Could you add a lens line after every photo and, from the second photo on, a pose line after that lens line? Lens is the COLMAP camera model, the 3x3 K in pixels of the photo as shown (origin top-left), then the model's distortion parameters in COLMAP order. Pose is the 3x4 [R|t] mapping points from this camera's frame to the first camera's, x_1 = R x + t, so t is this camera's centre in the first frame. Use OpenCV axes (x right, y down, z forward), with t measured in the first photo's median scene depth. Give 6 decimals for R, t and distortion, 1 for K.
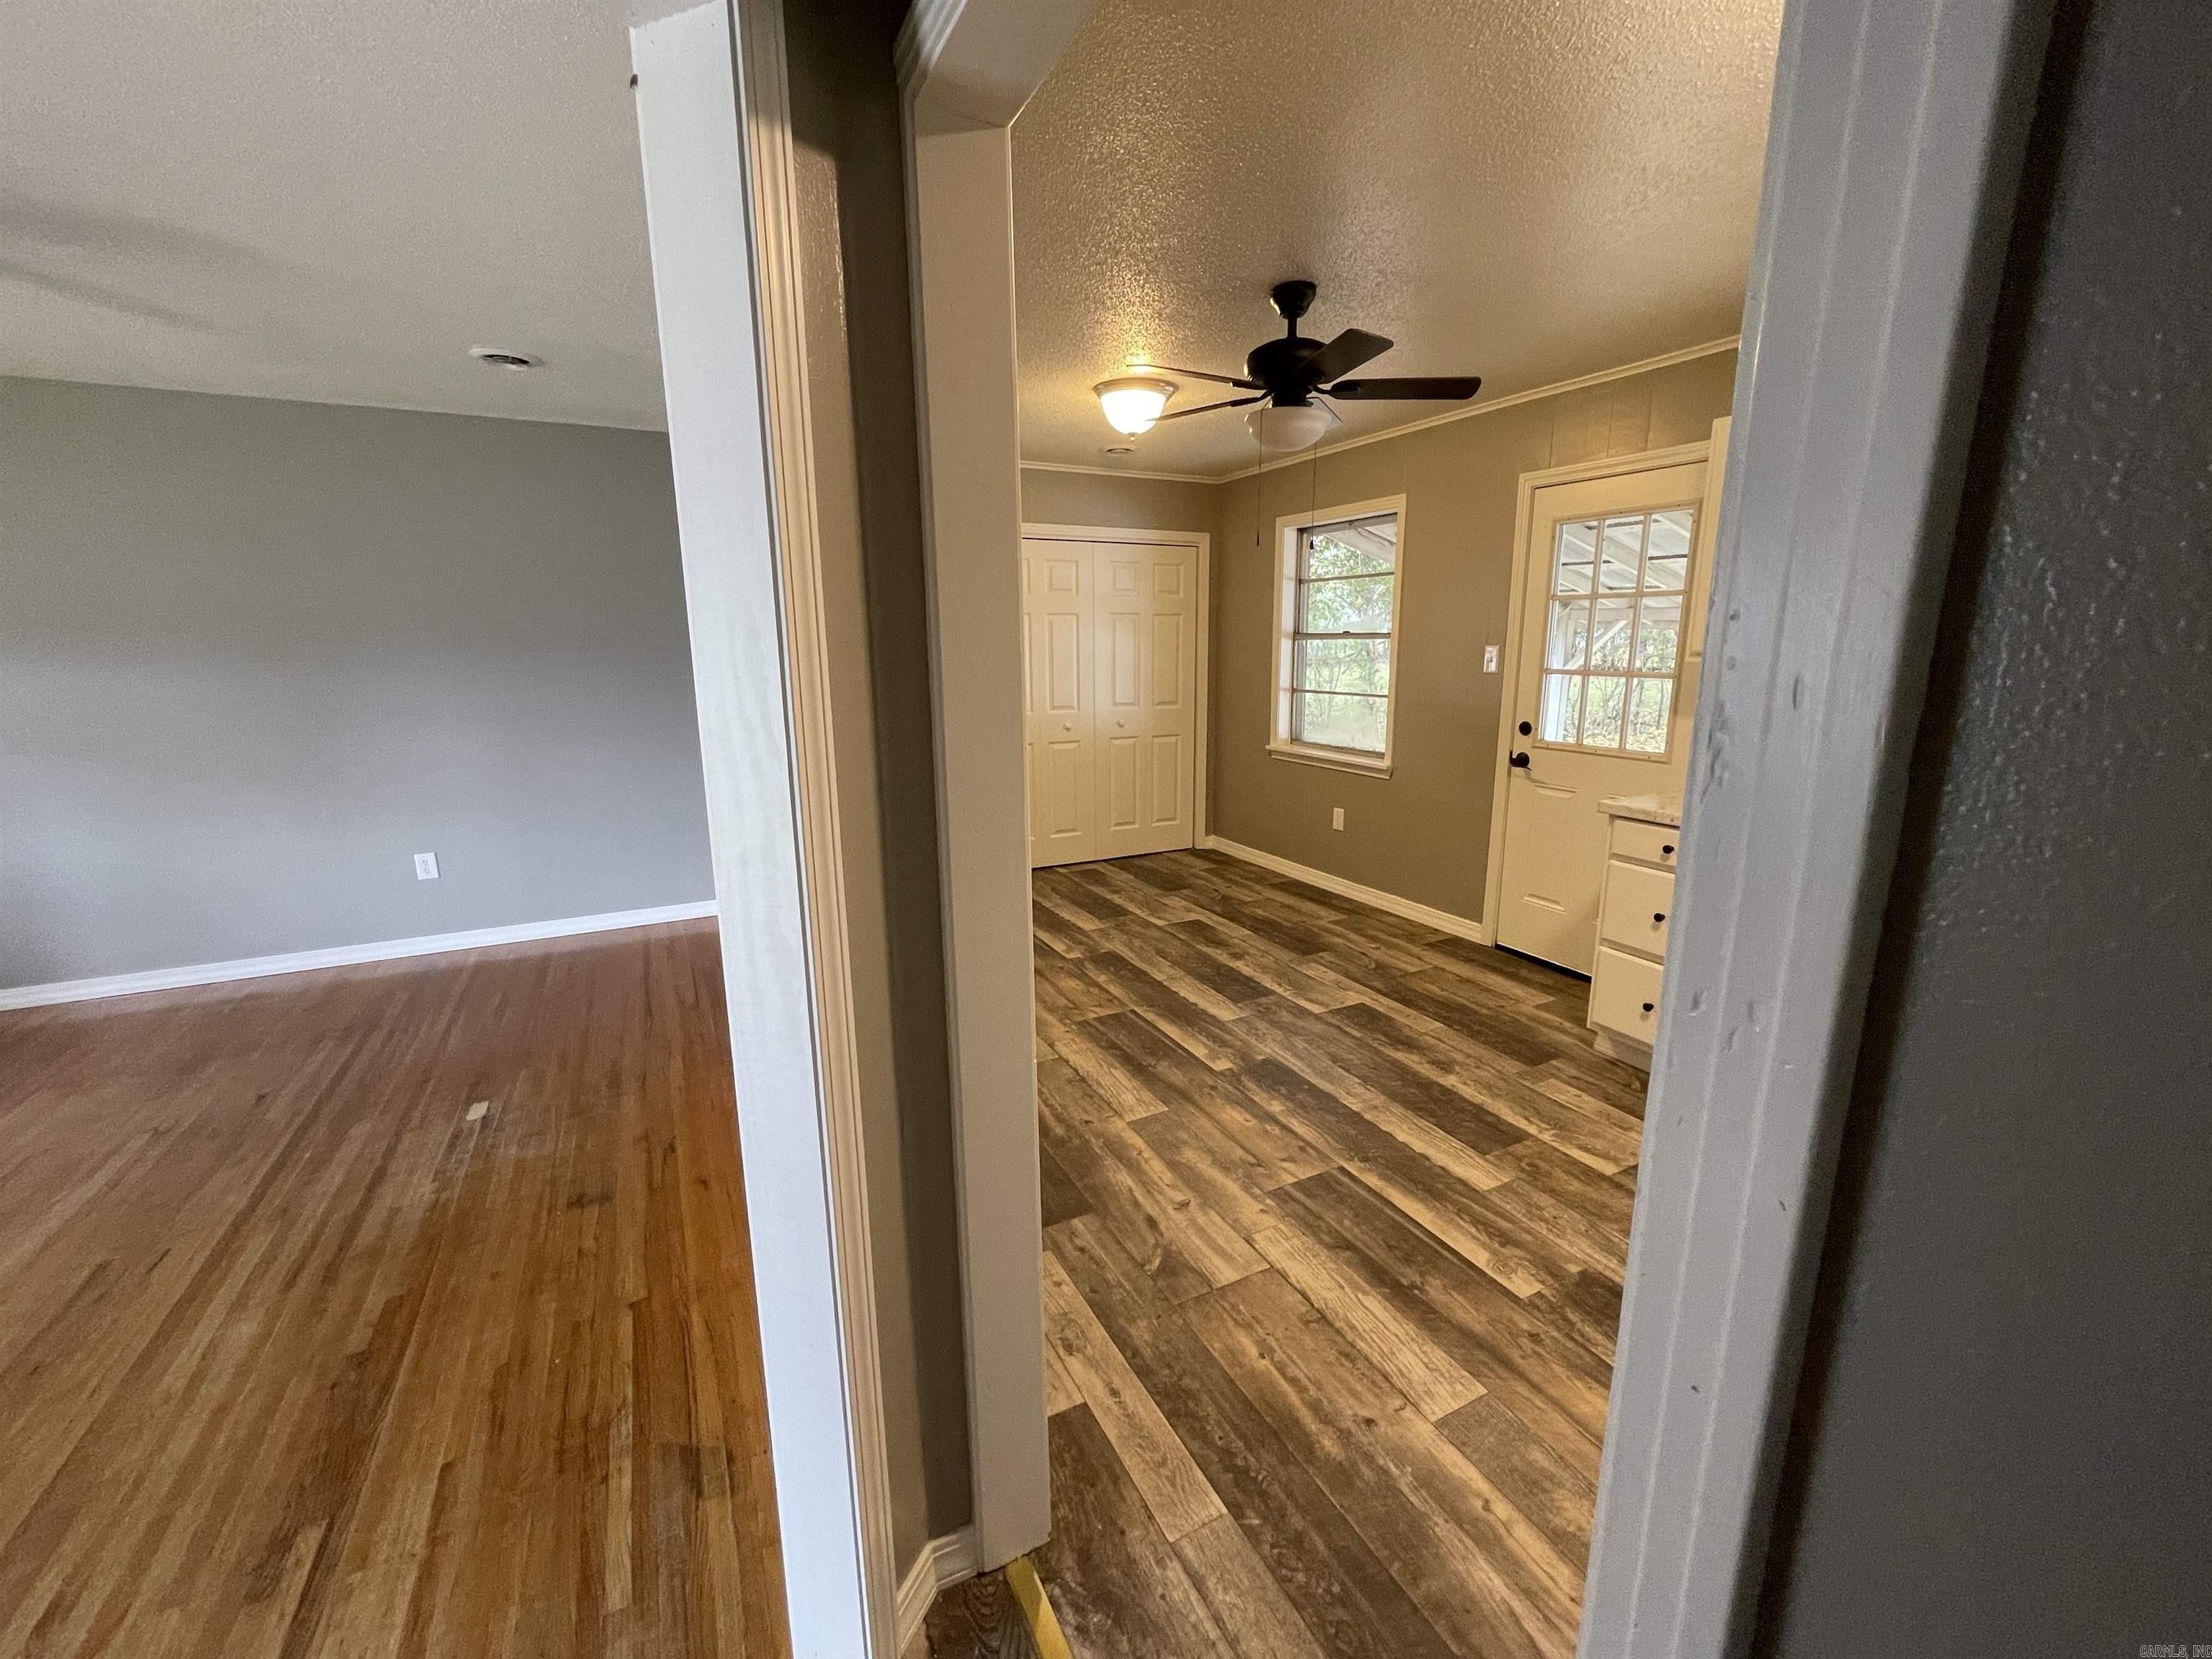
lens RADIAL K [[898.2, 0, 1106.0], [0, 898.2, 829.5], [0, 0, 1]] dist [-0.003667, -0.000226]
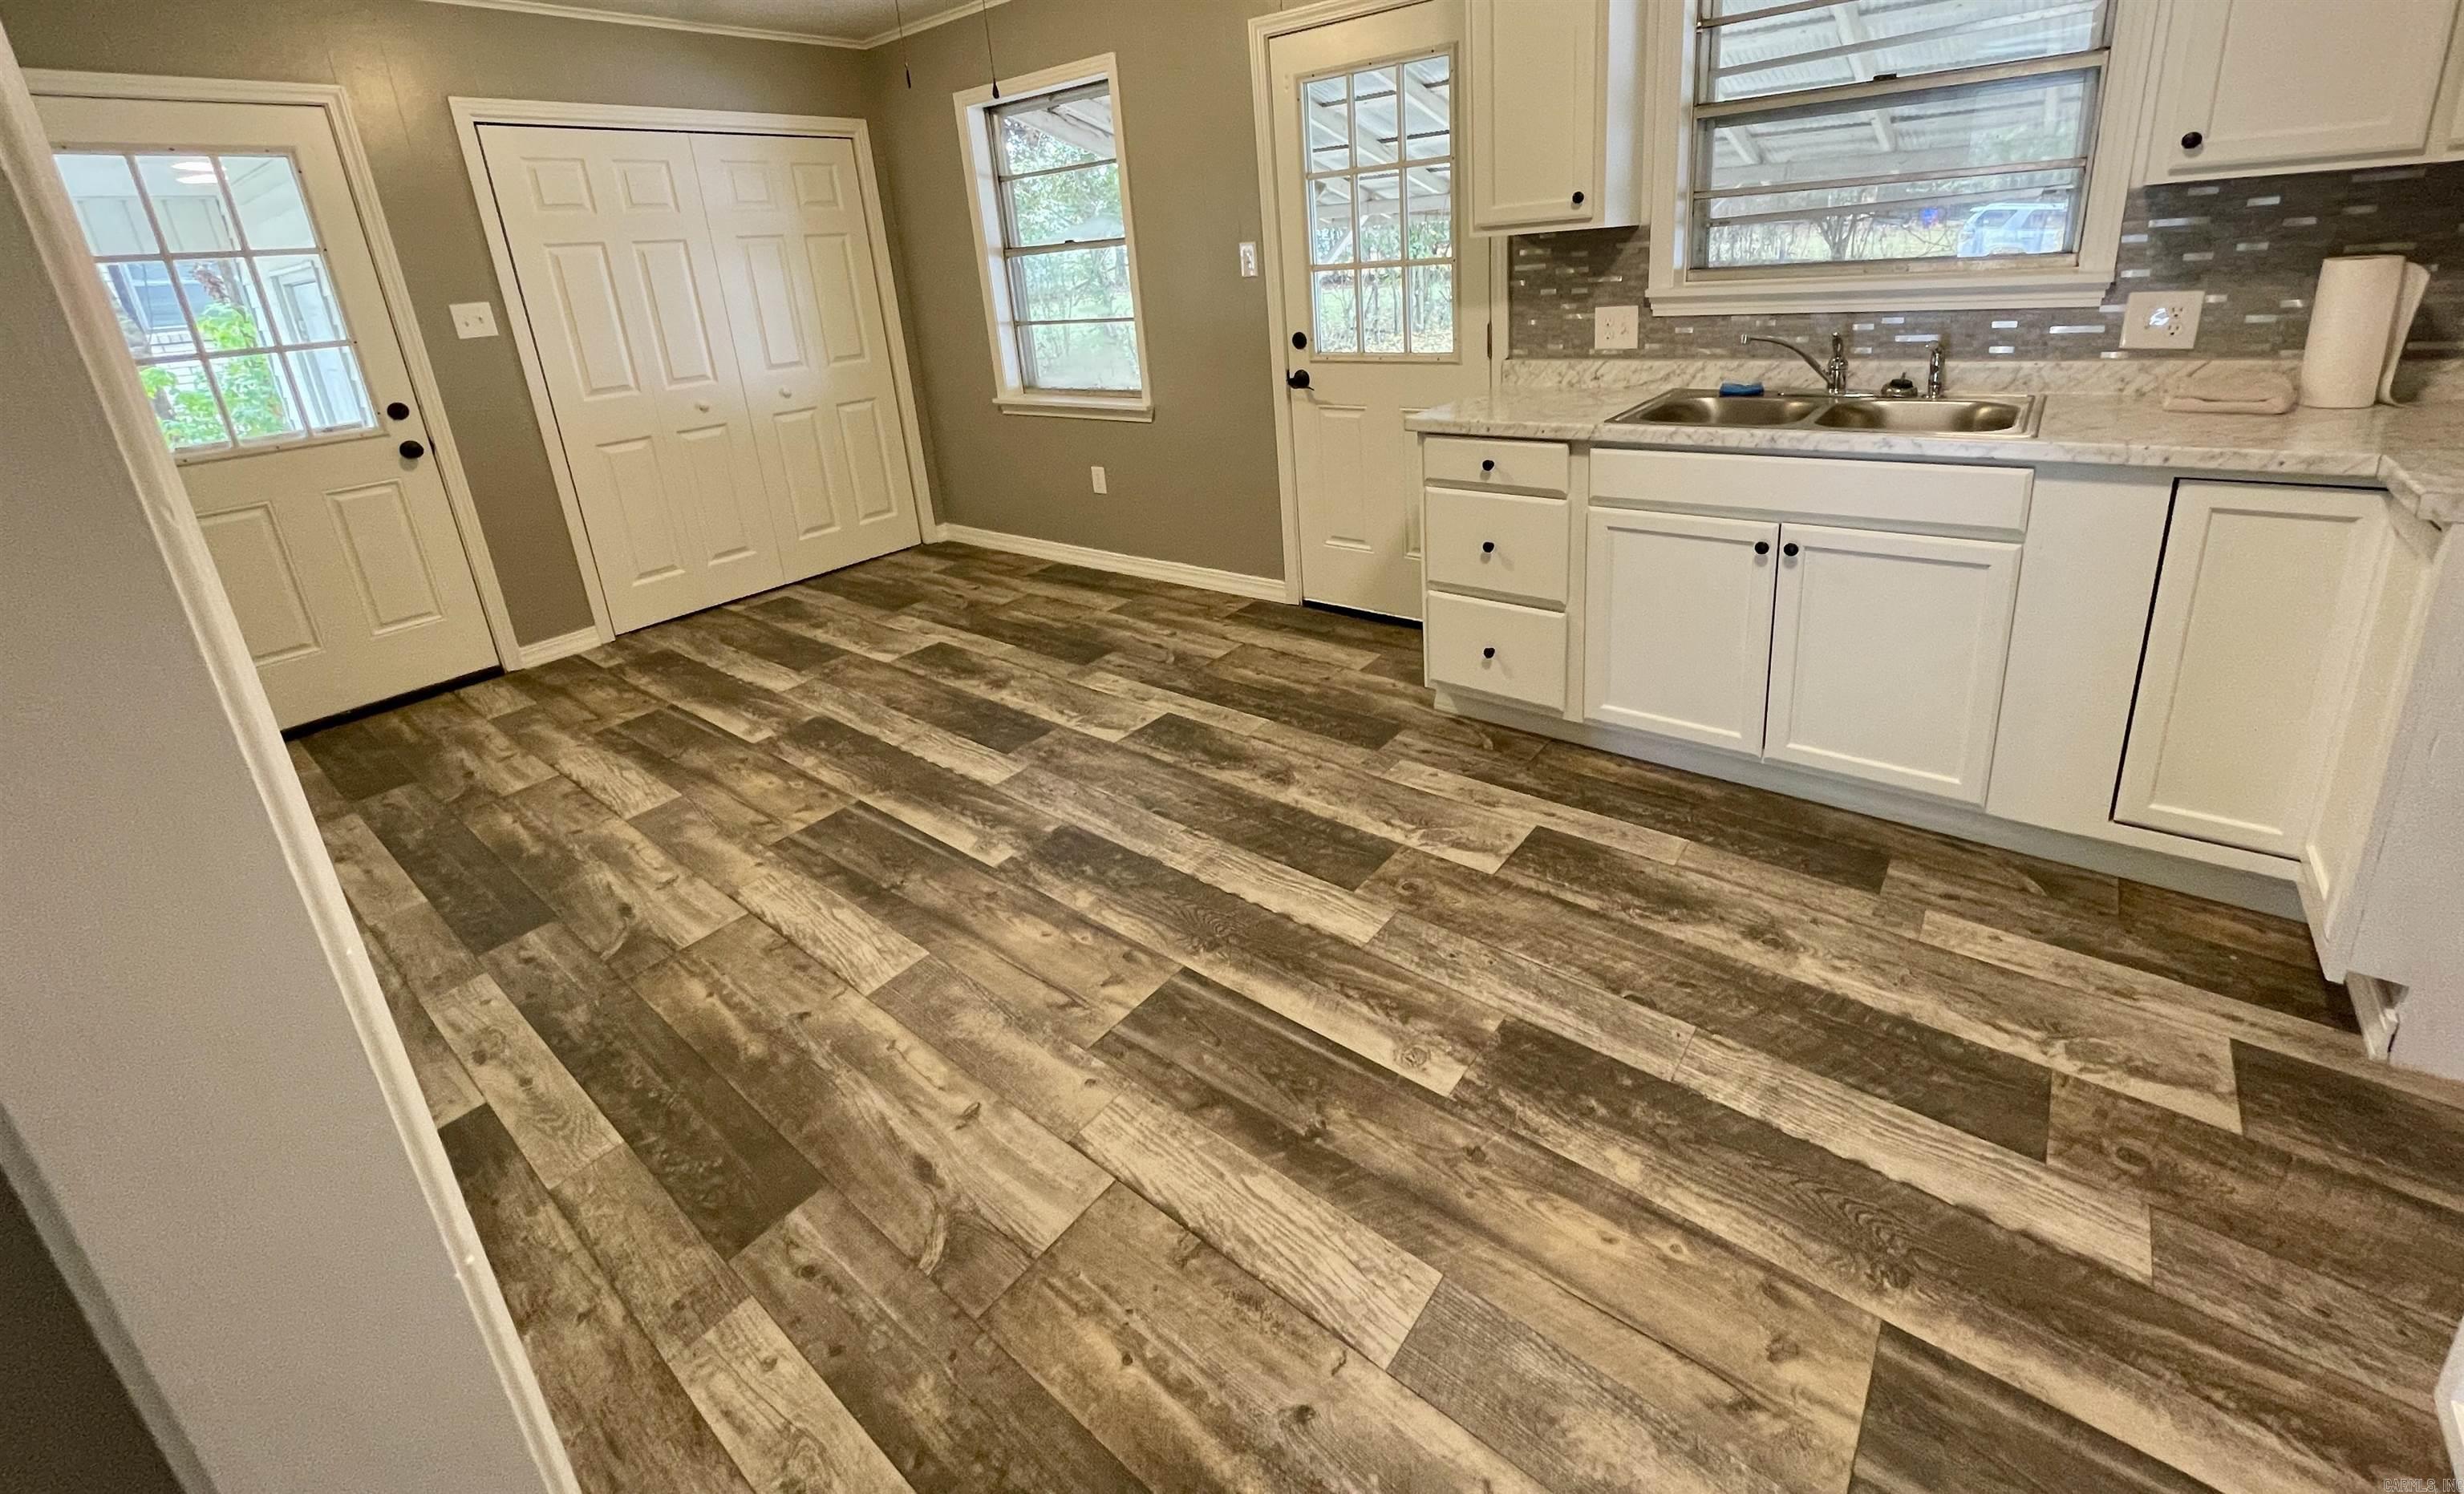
lens RADIAL K [[1005.7, 0, 1234.2], [0, 1005.7, 556.4], [0, 0, 1]] dist [-0.000156, -0.000007]
pose [[0.914878, -0.175385, 0.363645, 0.052172], [0.151901, 0.984062, 0.092451, -0.015279], [-0.374064, -0.029344, 0.926938, 0.204127]]
